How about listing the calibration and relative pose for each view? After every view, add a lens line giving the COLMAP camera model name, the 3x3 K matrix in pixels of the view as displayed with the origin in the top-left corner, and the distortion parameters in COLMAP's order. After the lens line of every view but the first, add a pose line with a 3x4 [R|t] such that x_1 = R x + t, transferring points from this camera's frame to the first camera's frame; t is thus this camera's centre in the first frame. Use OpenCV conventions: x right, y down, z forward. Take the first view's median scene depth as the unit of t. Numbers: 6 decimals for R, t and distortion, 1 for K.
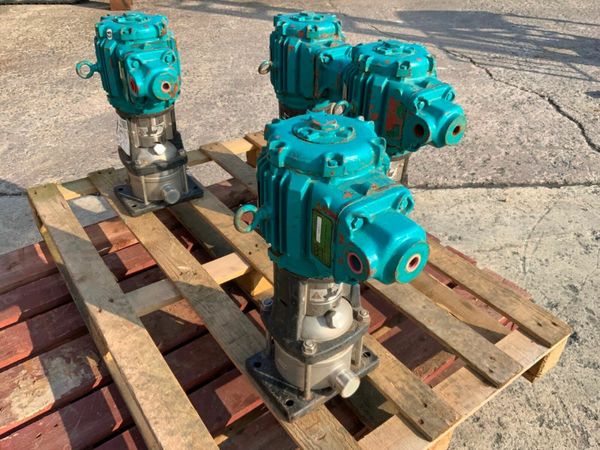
lens RADIAL K [[500.1, 0, 300.0], [0, 500.1, 225.0], [0, 0, 1]] dist [0.083213, -0.168559]
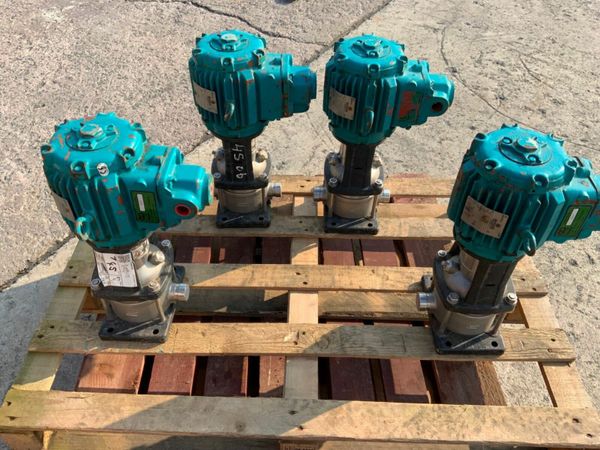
lens RADIAL K [[500.1, 0, 300.0], [0, 500.1, 225.0], [0, 0, 1]] dist [0.083213, -0.168559]
pose [[0.603085, -0.574936, 0.552935, -0.640608], [0.453936, 0.817360, 0.354775, -0.431955], [-0.655920, 0.037038, 0.753921, 0.256089]]
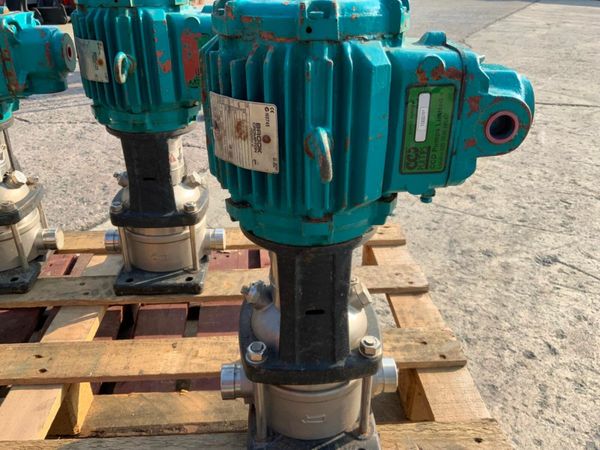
lens RADIAL K [[500.1, 0, 300.0], [0, 500.1, 225.0], [0, 0, 1]] dist [0.083213, -0.168559]
pose [[0.543536, -0.404339, 0.735580, -0.314897], [0.486134, 0.866039, 0.116836, -0.011876], [-0.684282, 0.294086, 0.667286, 0.399892]]
